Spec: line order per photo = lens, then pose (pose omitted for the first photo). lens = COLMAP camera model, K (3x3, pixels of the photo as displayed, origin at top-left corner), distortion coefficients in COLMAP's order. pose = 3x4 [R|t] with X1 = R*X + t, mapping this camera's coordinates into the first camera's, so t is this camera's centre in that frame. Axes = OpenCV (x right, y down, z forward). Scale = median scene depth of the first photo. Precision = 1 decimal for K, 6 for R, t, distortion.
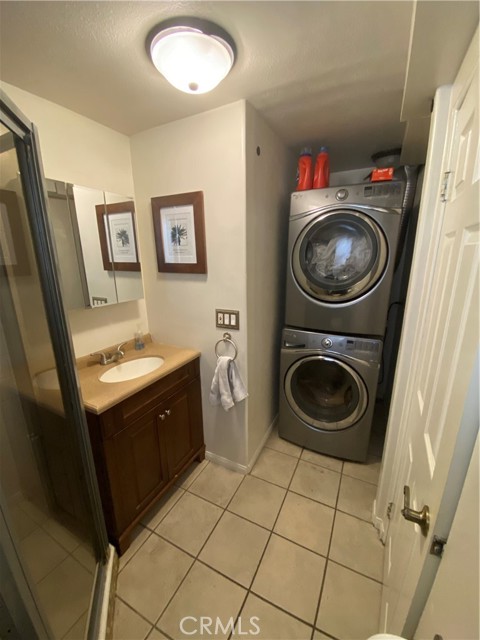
lens RADIAL K [[260.6, 0, 240.0], [0, 260.6, 320.0], [0, 0, 1]] dist [0.023112, -0.020665]
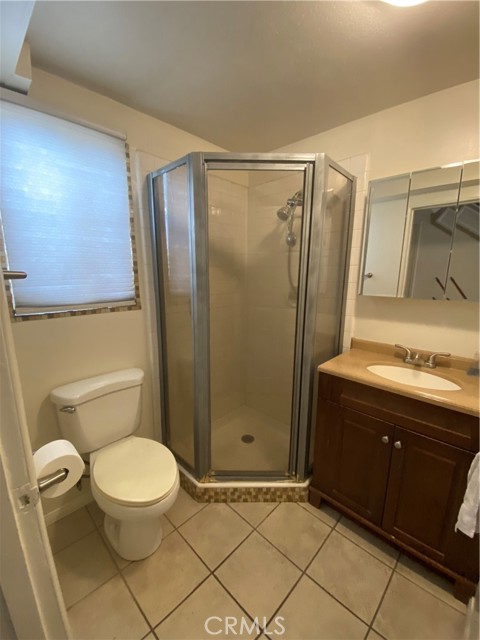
lens RADIAL K [[260.6, 0, 240.0], [0, 260.6, 320.0], [0, 0, 1]] dist [0.023112, -0.020665]
pose [[-0.292517, 0.185377, -0.938120, 0.461253], [-0.238252, 0.935965, 0.259241, -0.065019], [0.926104, 0.299342, -0.229619, 0.592438]]
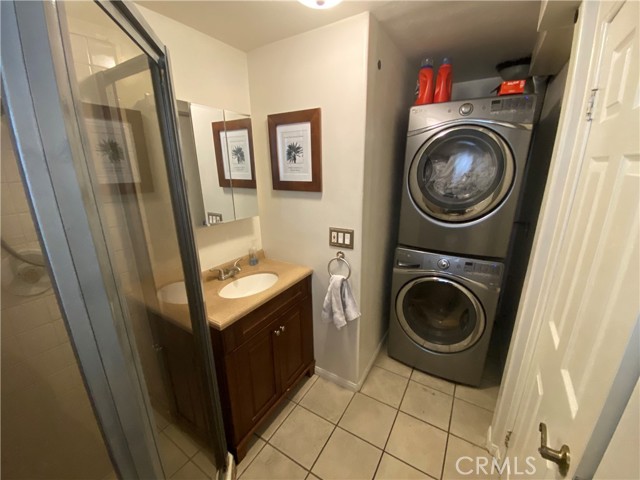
lens RADIAL K [[260.6, 0, 321.7], [0, 260.6, 240.2], [0, 0, 1]] dist [0.023112, -0.020665]
pose [[0.997366, 0.020319, -0.069626, -0.054164], [-0.018171, 0.999343, 0.031354, -0.024048], [0.070217, -0.030006, 0.997080, 0.004381]]
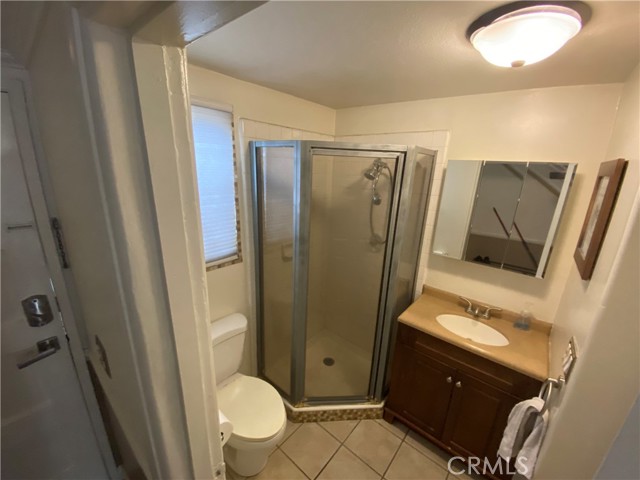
lens RADIAL K [[260.6, 0, 321.7], [0, 260.6, 240.2], [0, 0, 1]] dist [0.023112, -0.020665]
pose [[-0.221057, 0.271007, -0.936851, 0.562488], [-0.278224, 0.903171, 0.326914, -0.286430], [0.934733, 0.332921, -0.124251, 0.426797]]
